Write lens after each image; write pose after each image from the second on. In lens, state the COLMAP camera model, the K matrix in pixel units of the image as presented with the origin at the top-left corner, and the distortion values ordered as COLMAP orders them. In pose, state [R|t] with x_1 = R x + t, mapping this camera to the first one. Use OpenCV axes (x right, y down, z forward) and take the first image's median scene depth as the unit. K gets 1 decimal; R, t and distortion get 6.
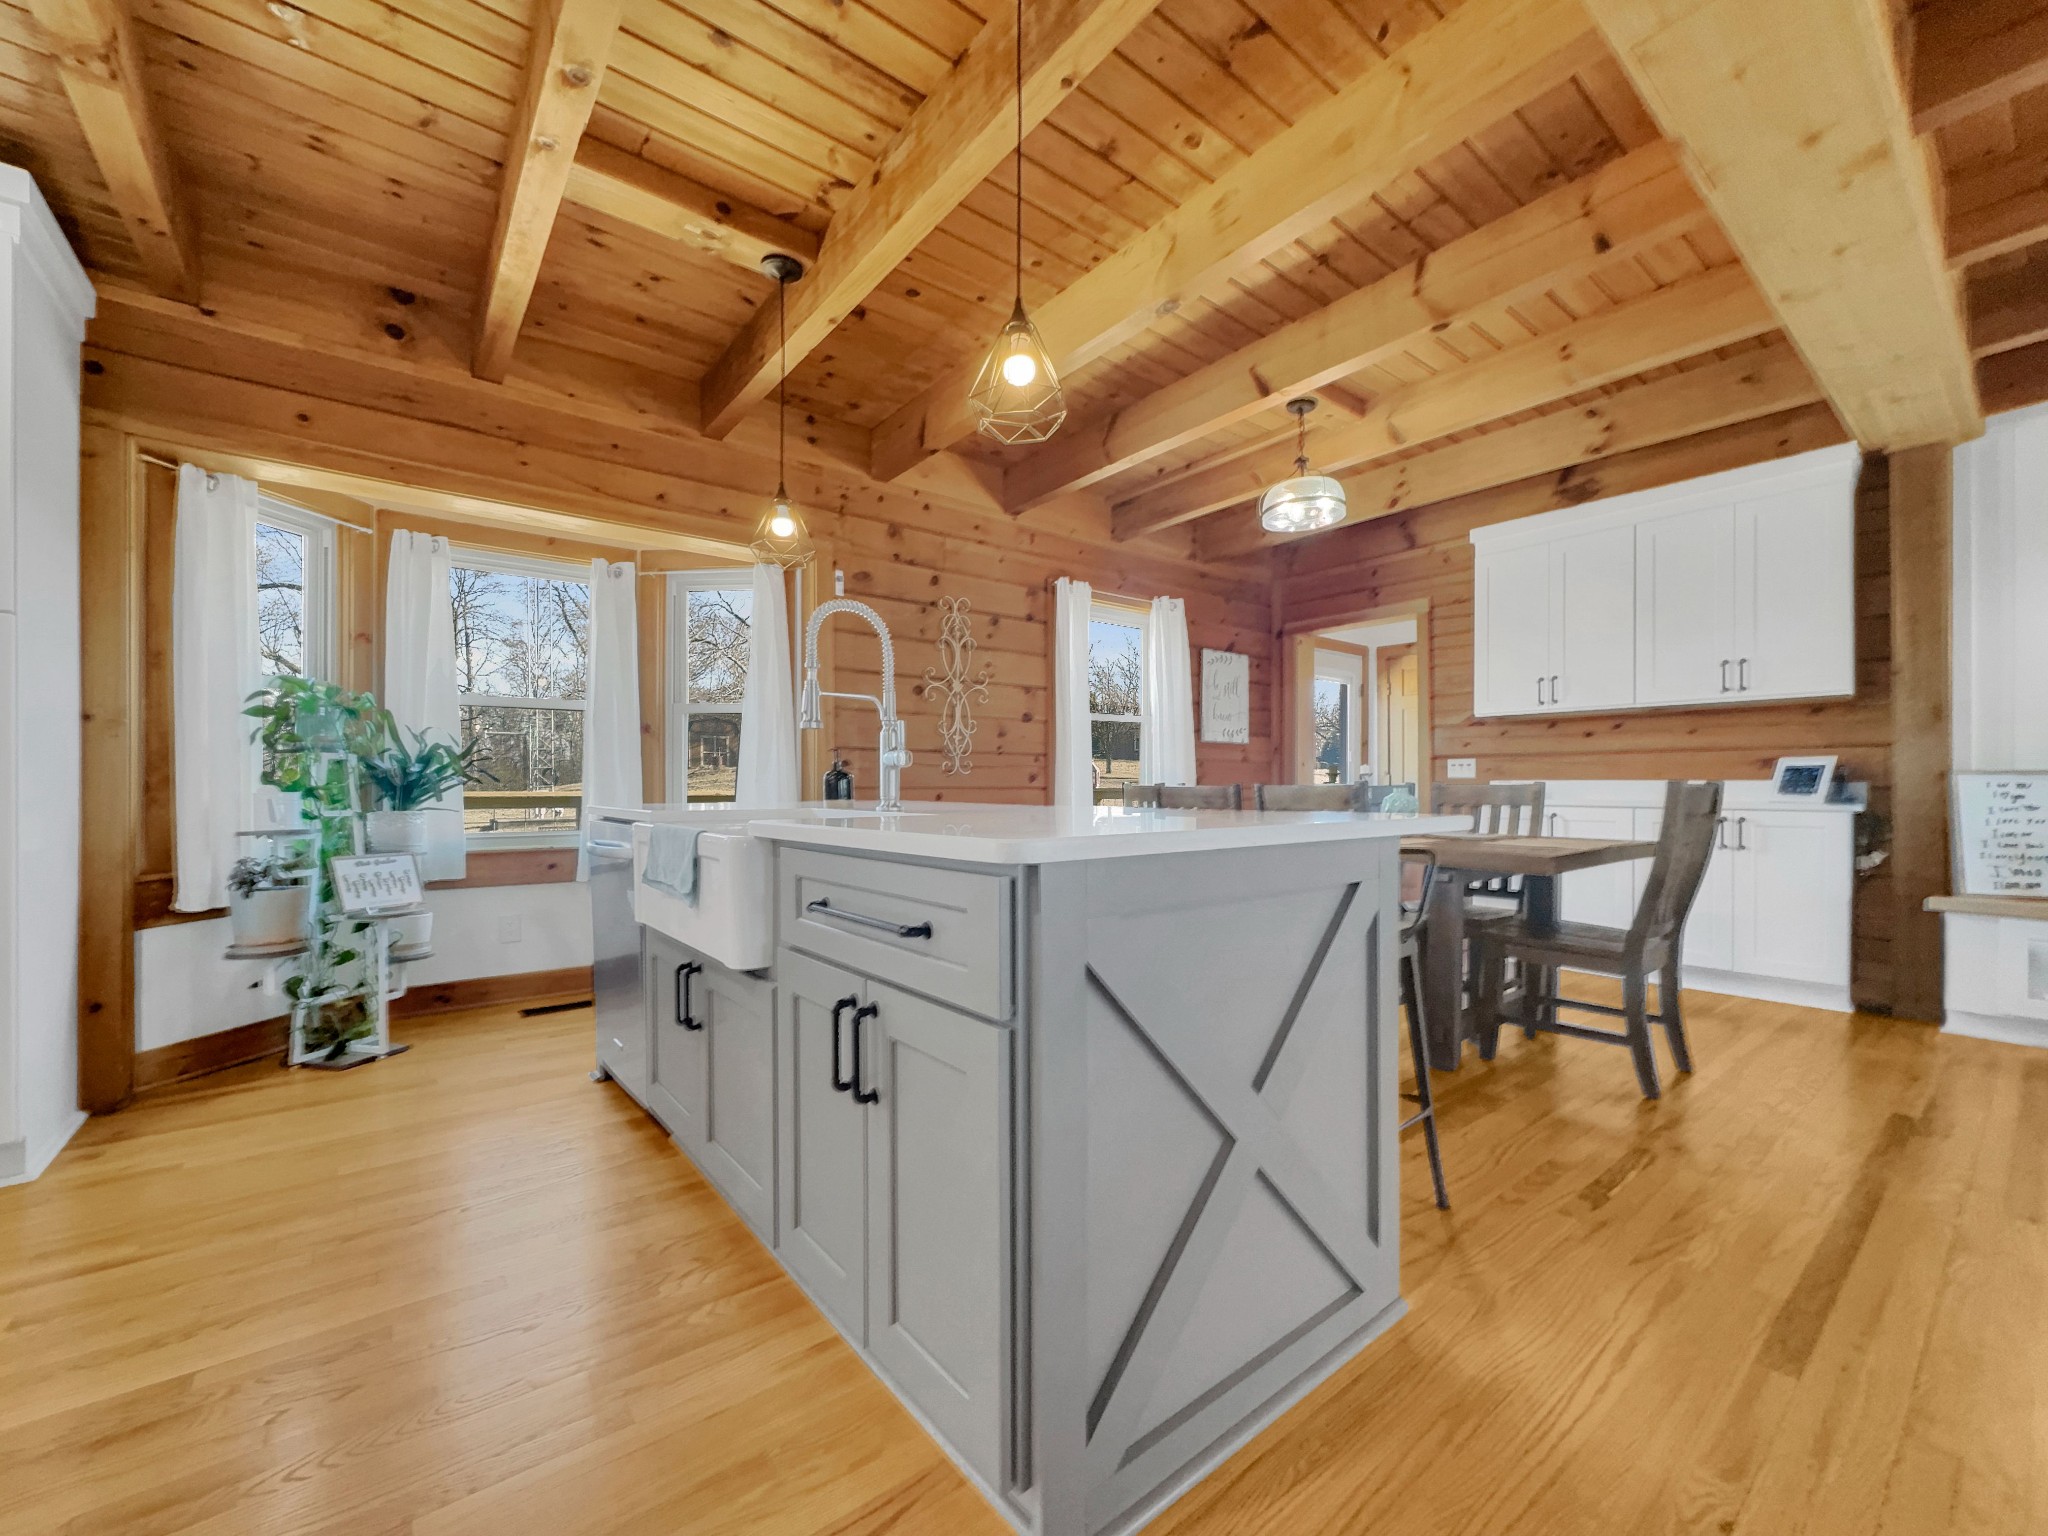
lens RADIAL K [[836.7, 0, 1021.0], [0, 836.7, 783.9], [0, 0, 1]] dist [-0.003239, 0.001159]
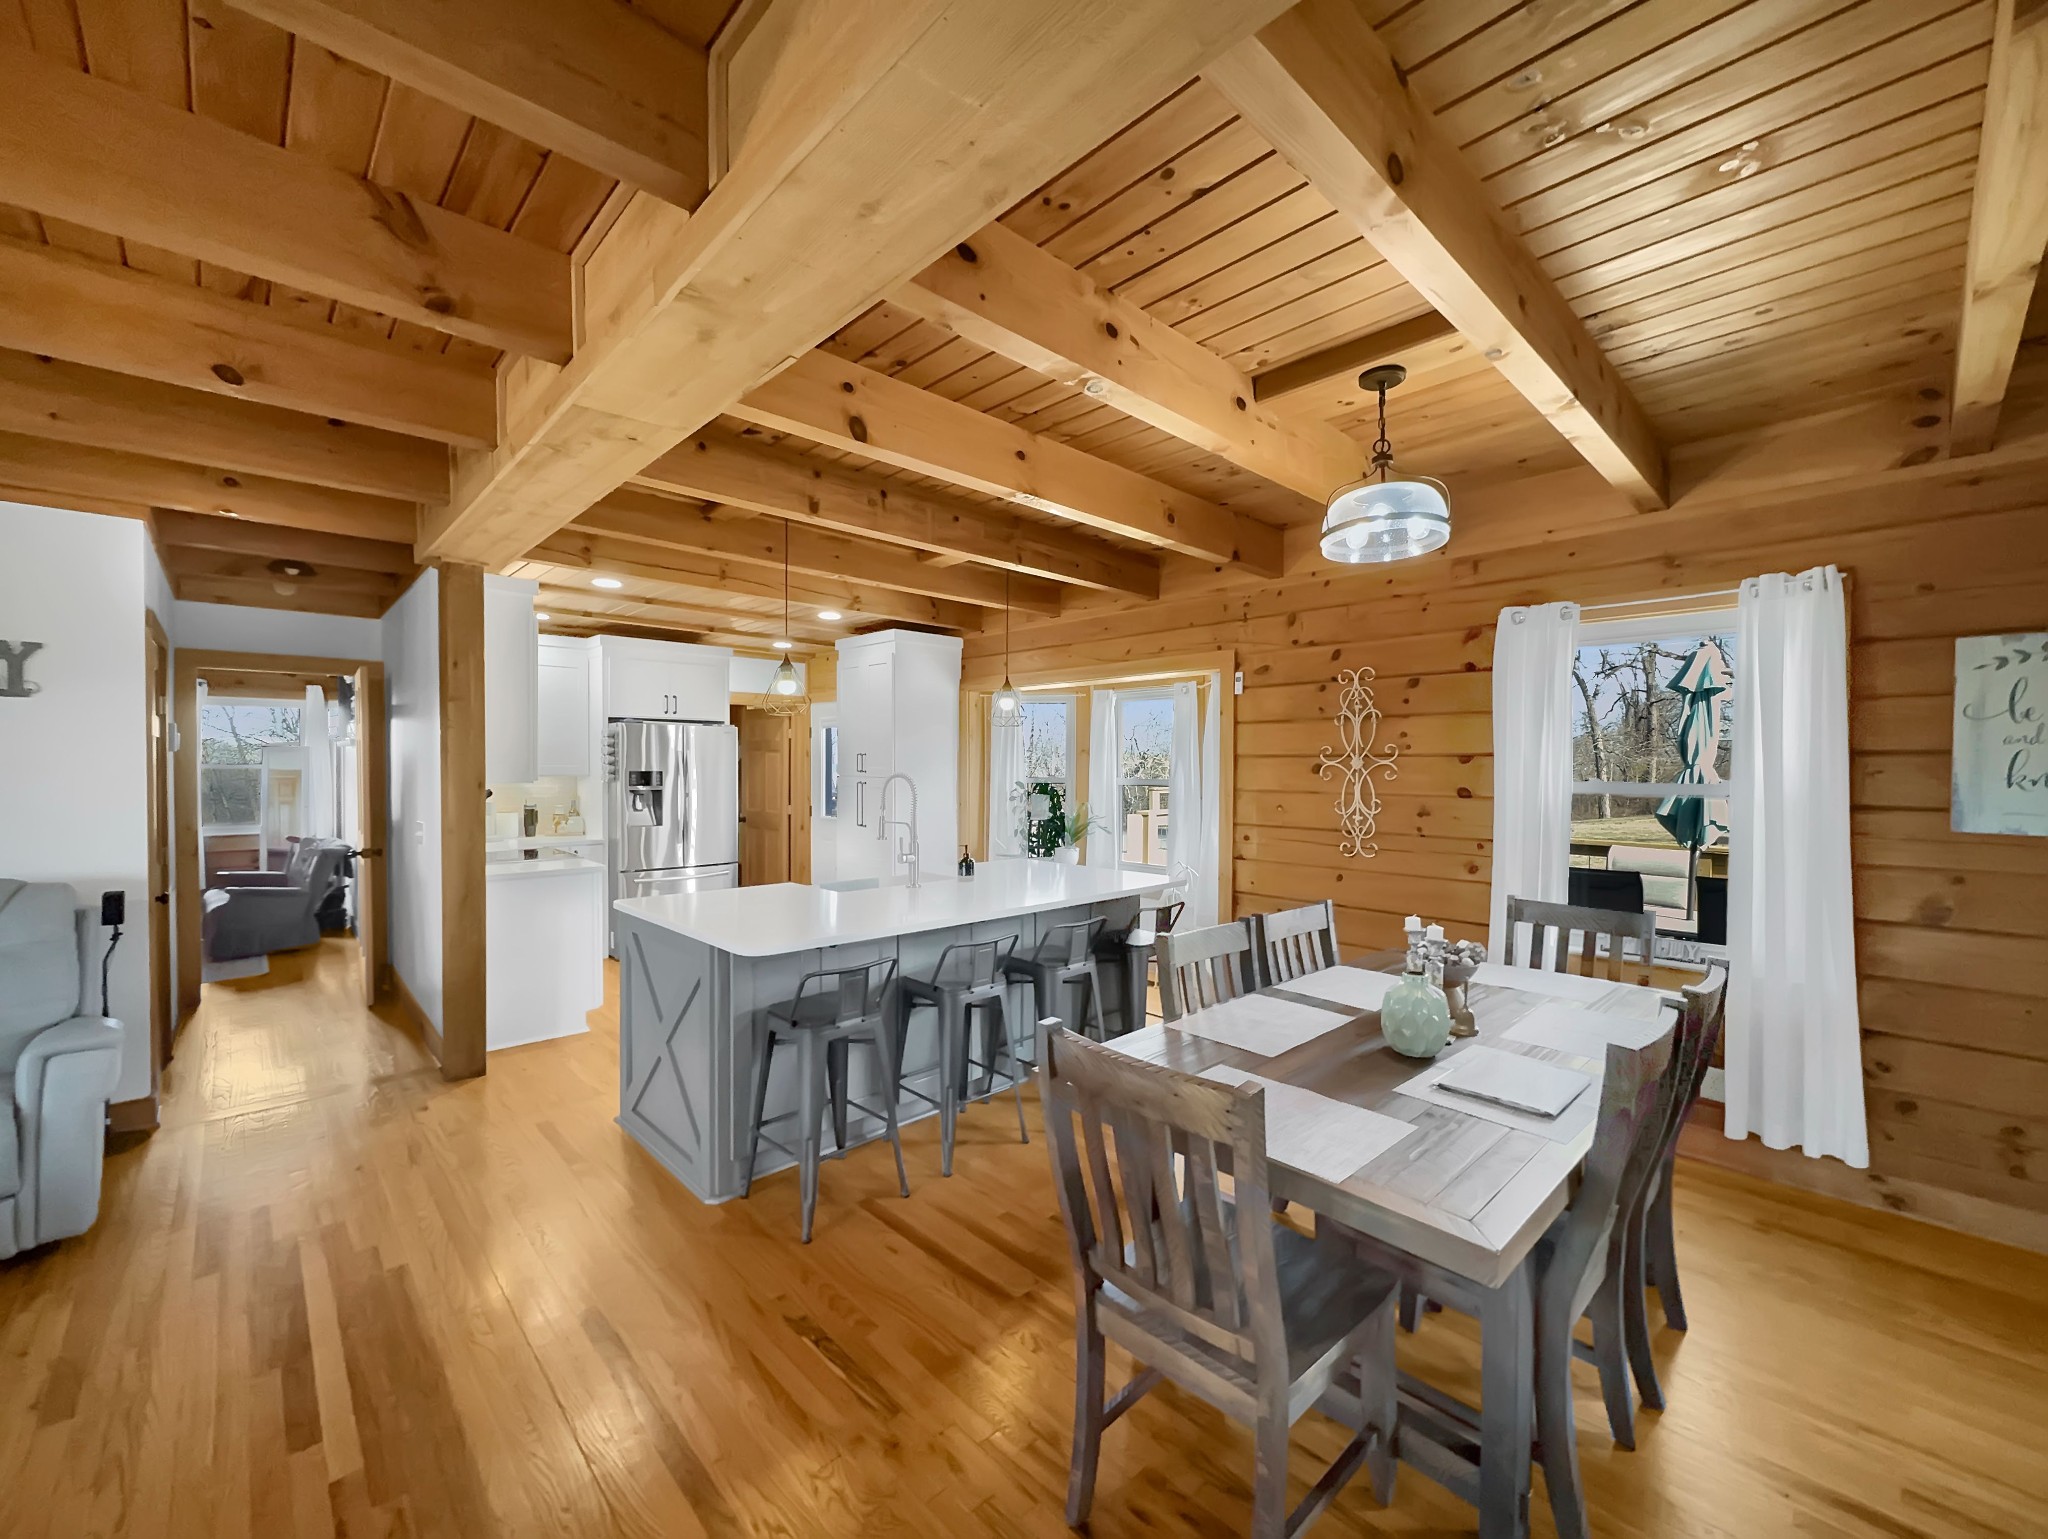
lens RADIAL K [[836.7, 0, 1017.7], [0, 836.7, 765.5], [0, 0, 1]] dist [-0.003239, 0.001159]
pose [[0.076822, 0.010568, -0.996989, 0.834862], [0.007013, 0.999913, 0.011139, -0.127105], [0.997020, -0.007848, 0.076741, 0.549216]]
